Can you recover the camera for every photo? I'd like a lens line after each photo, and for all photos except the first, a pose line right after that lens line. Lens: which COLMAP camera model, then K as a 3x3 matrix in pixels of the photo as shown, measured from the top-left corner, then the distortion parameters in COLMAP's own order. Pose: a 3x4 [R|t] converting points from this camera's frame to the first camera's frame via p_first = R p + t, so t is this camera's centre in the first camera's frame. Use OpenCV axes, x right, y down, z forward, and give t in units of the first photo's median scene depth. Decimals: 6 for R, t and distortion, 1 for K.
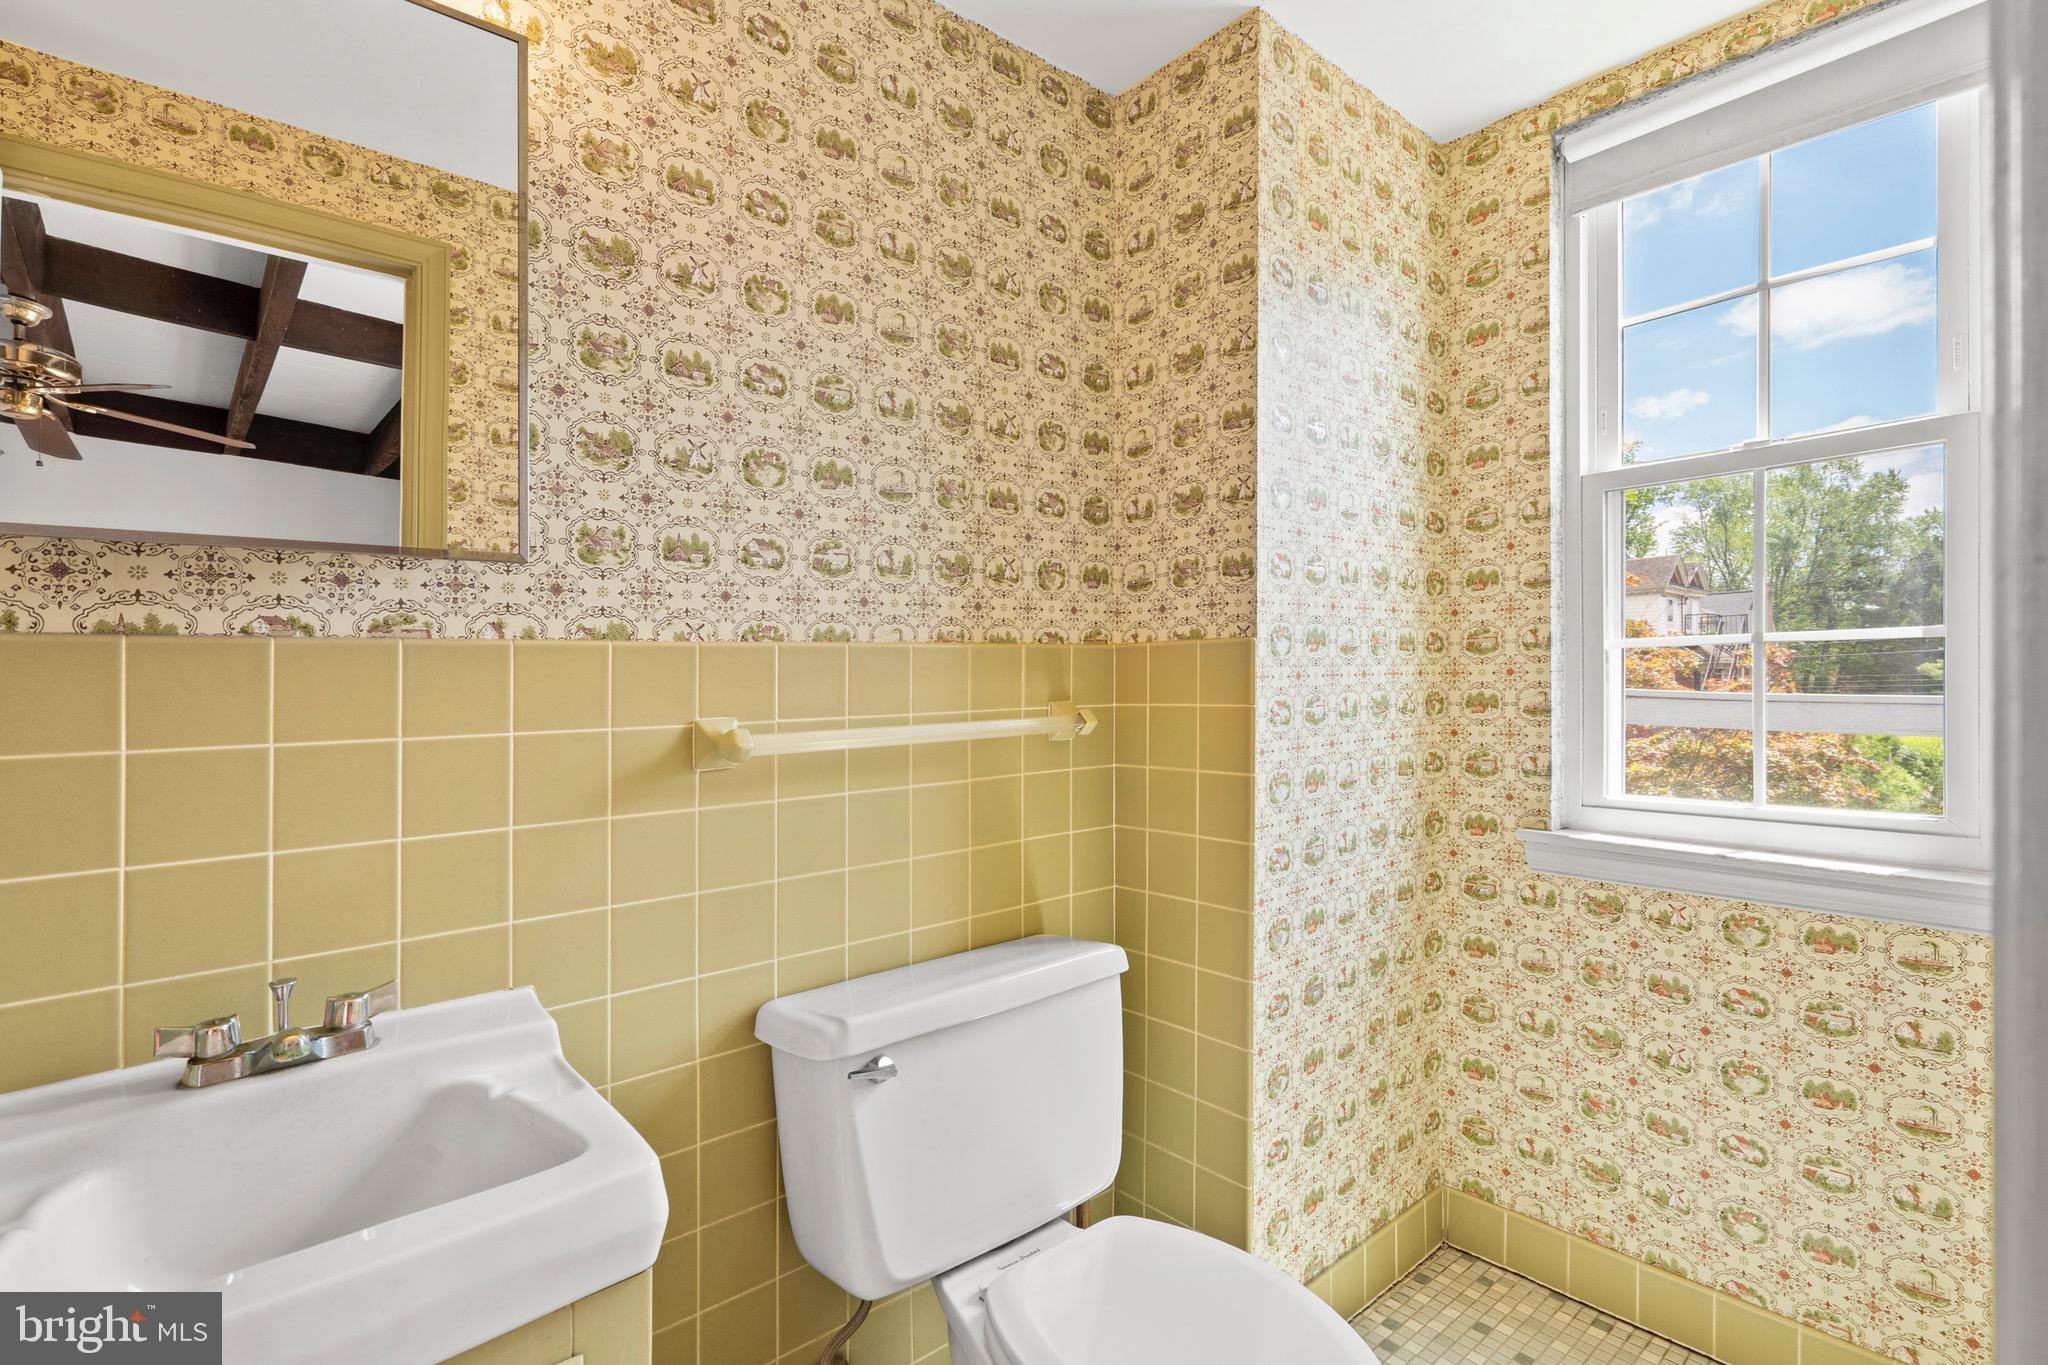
lens RADIAL K [[948.0, 0, 1023.6], [0, 948.0, 678.0], [0, 0, 1]] dist [-0.002251, 0.000242]
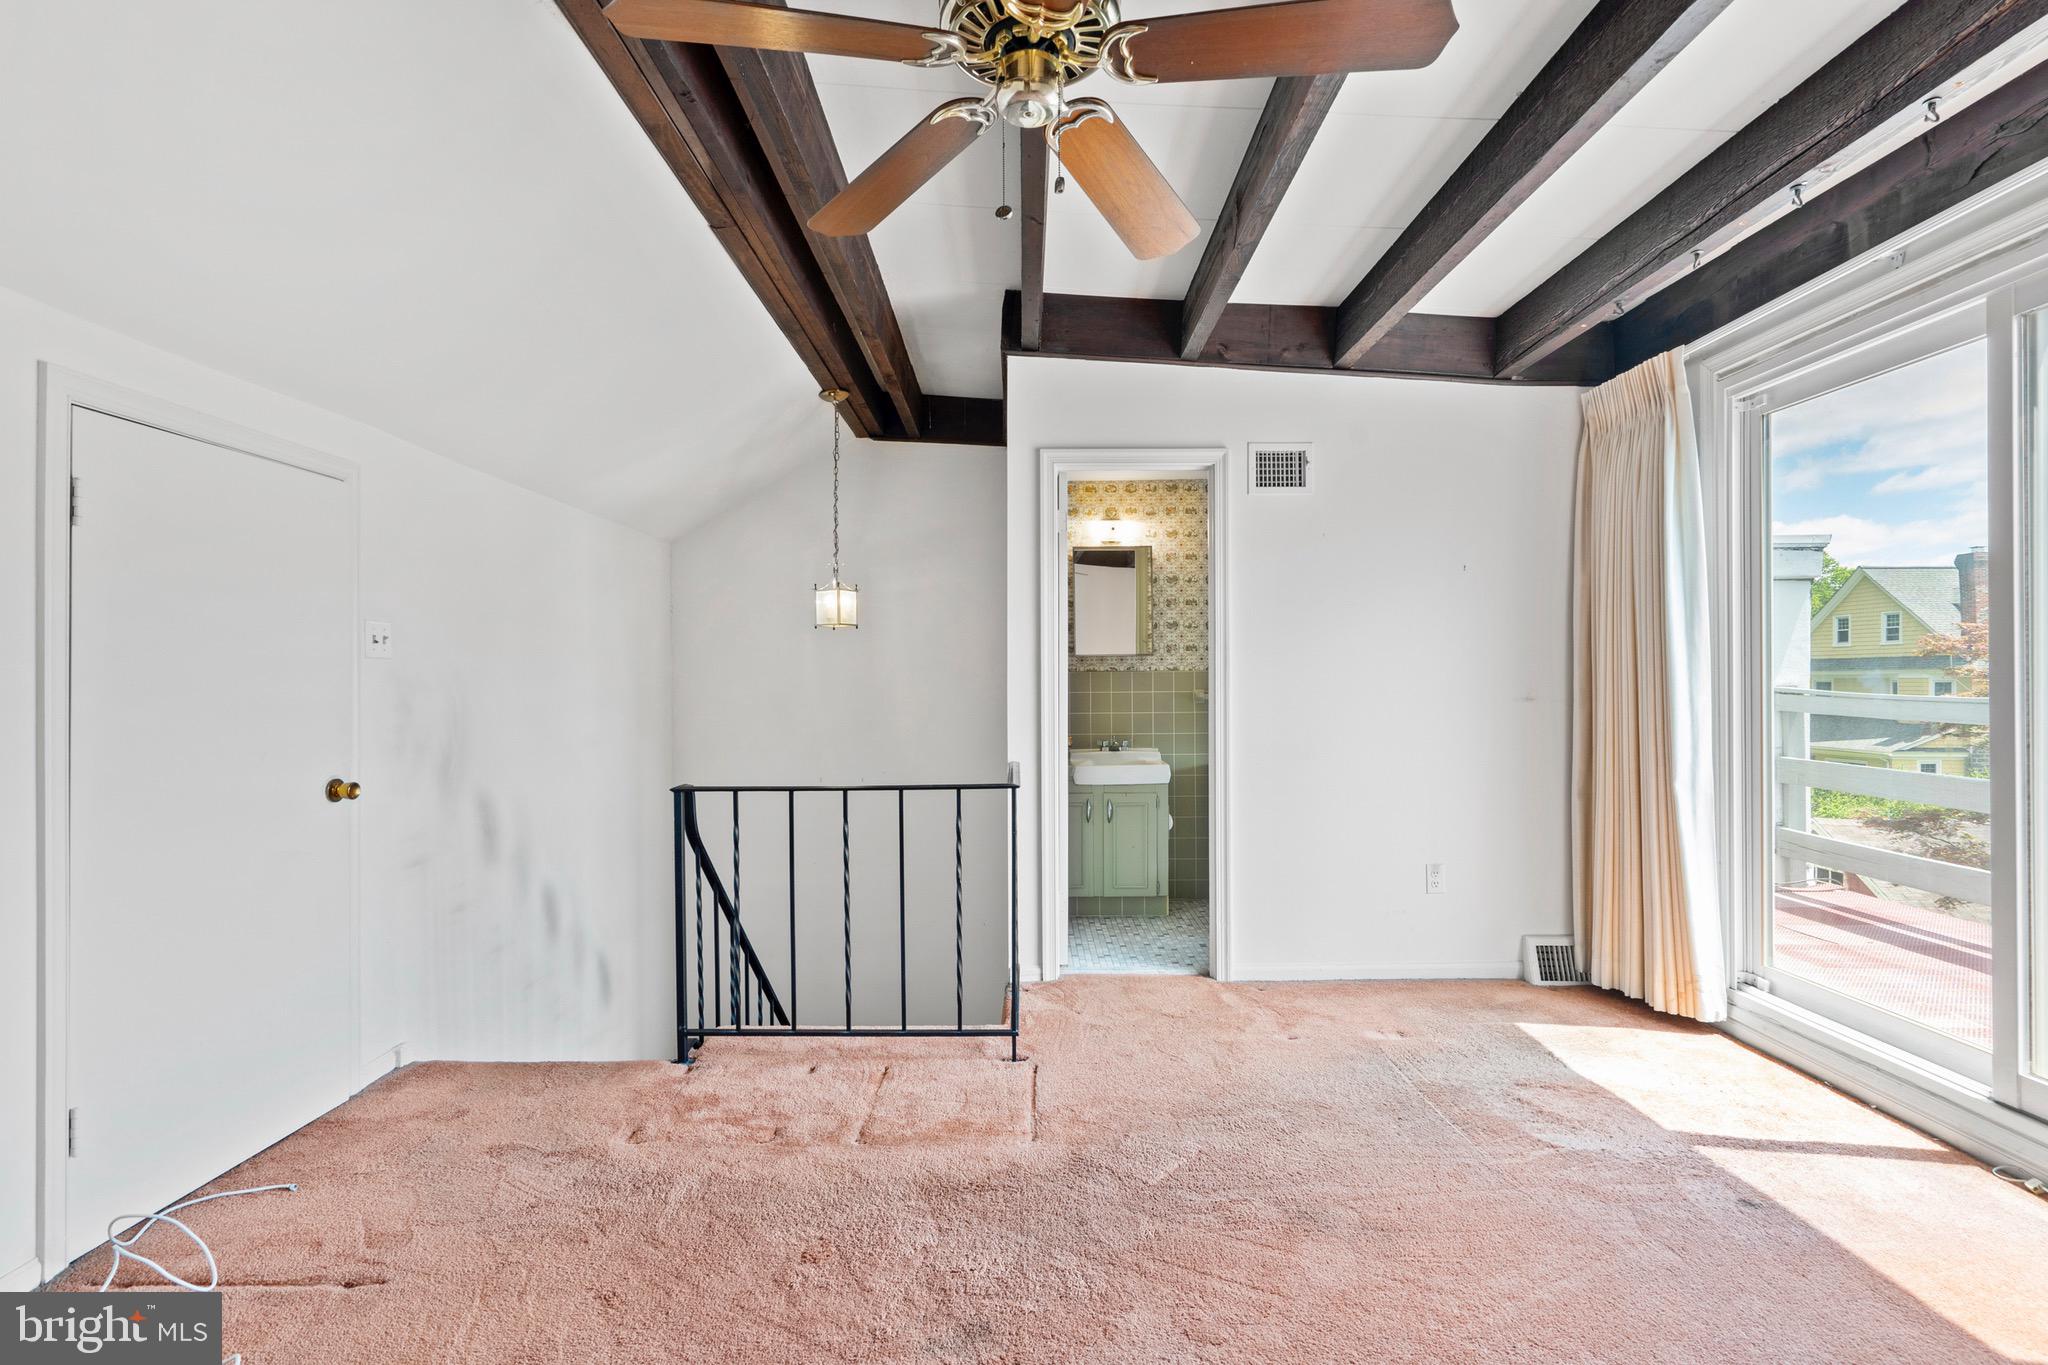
lens RADIAL K [[948.0, 0, 1022.1], [0, 948.0, 672.0], [0, 0, 1]] dist [-0.002251, 0.000242]
pose [[0.739216, -0.004810, -0.673451, 1.935277], [0.005323, 0.999985, -0.001300, -0.032143], [0.673447, -0.002624, 0.739231, -2.610700]]
